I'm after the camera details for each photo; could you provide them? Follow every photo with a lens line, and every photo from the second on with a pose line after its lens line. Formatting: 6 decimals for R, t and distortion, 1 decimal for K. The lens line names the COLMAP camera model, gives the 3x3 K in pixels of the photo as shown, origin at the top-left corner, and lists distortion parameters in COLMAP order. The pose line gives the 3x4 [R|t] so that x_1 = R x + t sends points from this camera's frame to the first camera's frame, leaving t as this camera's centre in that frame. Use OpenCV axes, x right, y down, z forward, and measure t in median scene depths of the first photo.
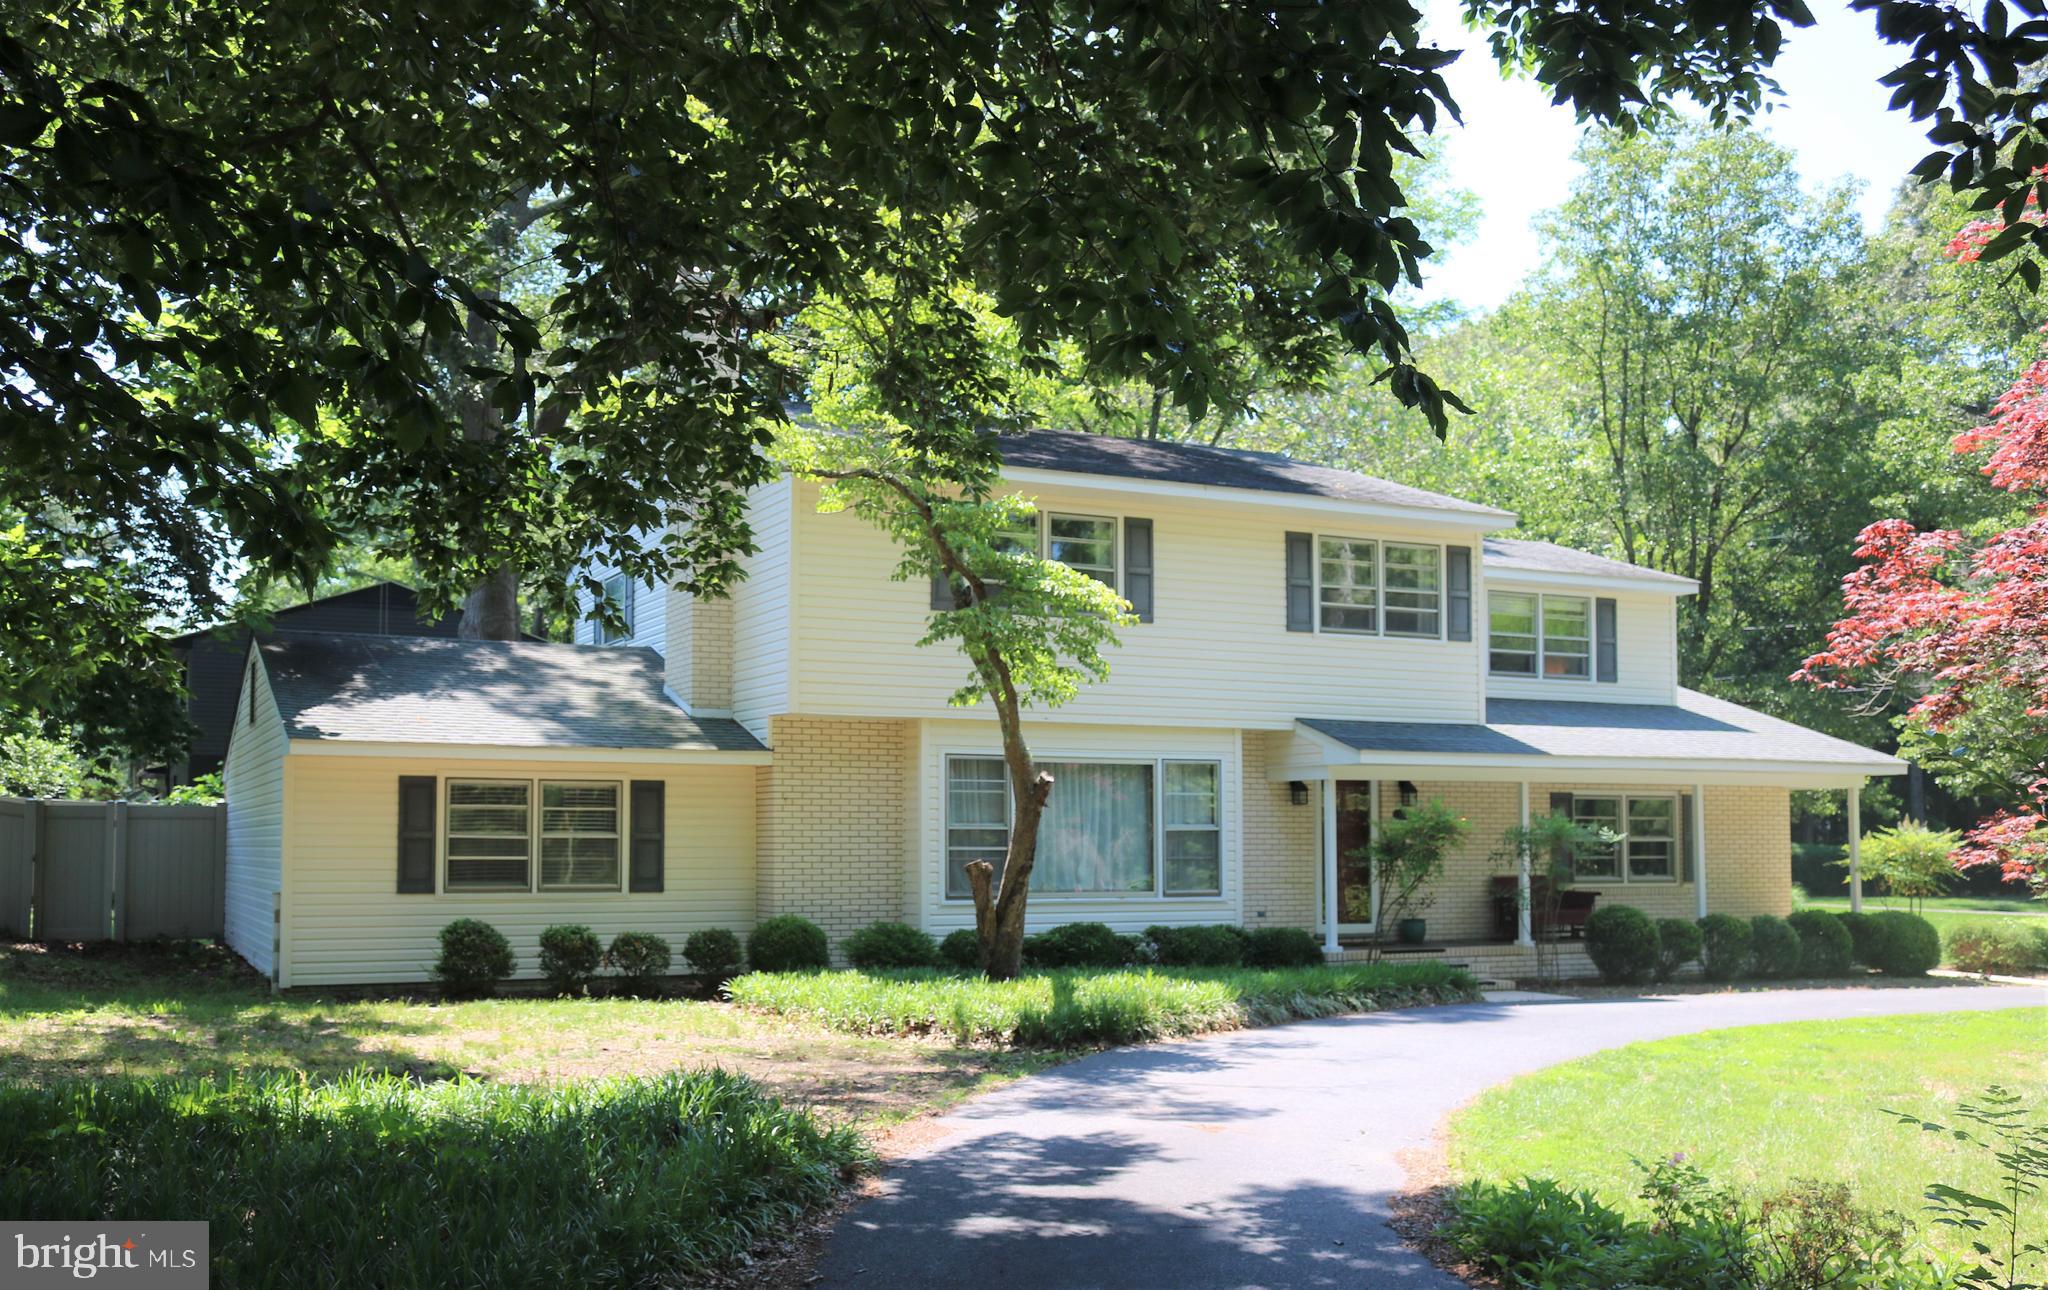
lens RADIAL K [[1804.8, 0, 993.2], [0, 1804.8, 673.9], [0, 0, 1]] dist [-0.023451, -0.002960]
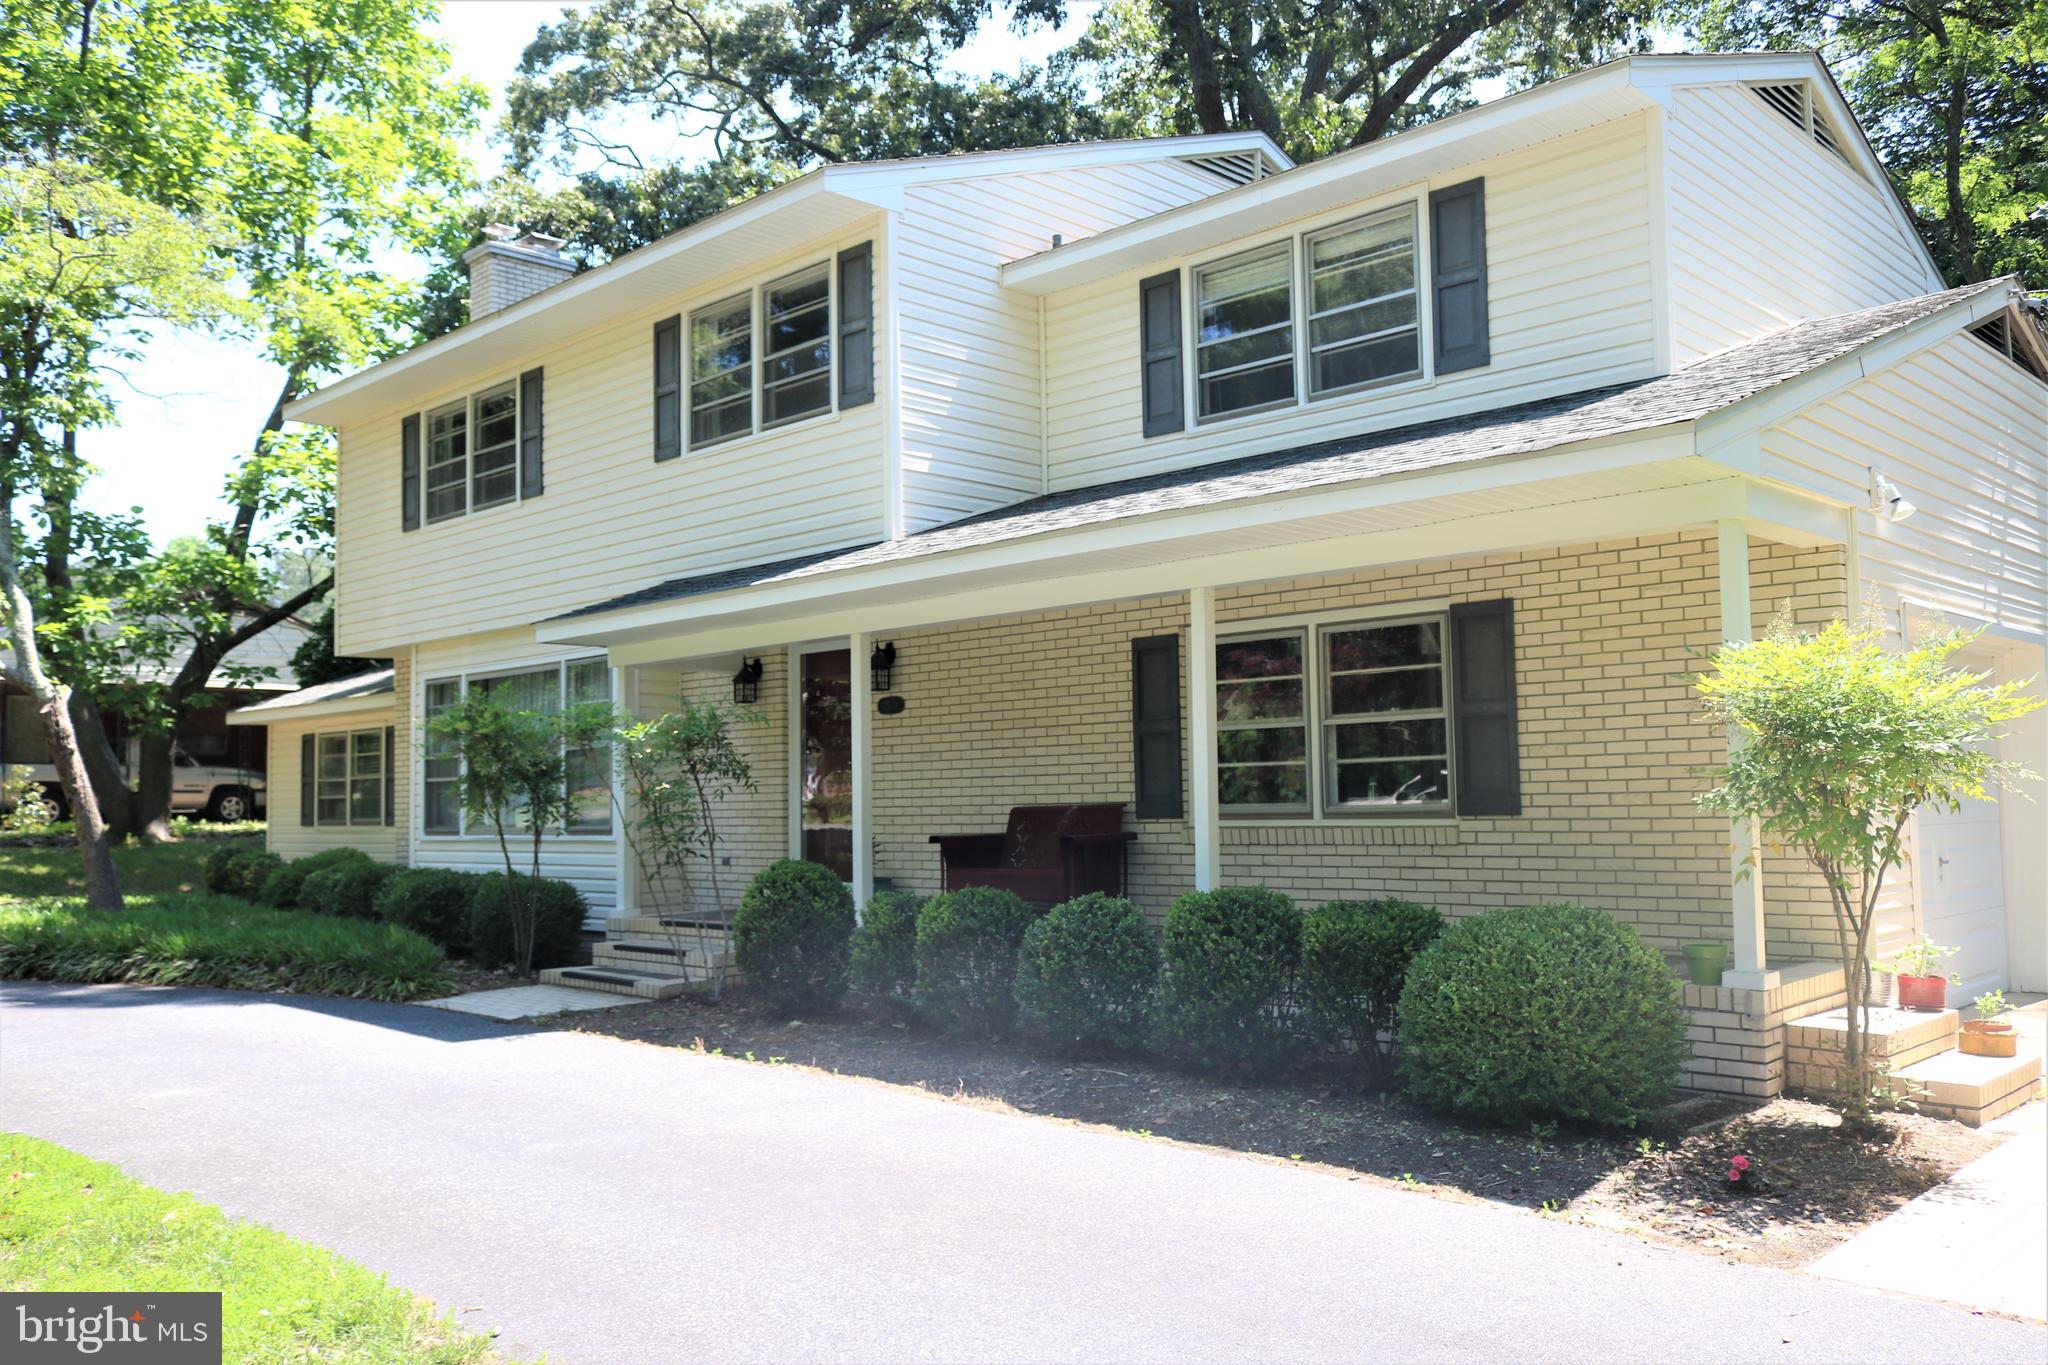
lens RADIAL K [[1641.1, 0, 1024.0], [0, 1641.1, 682.5], [0, 0, 1]] dist [-0.007143, 0.013420]
pose [[0.361729, -0.077477, -0.929058, 0.796270], [0.105522, 0.993539, -0.041769, 0.102716], [0.926292, -0.082928, 0.367568, 0.877345]]
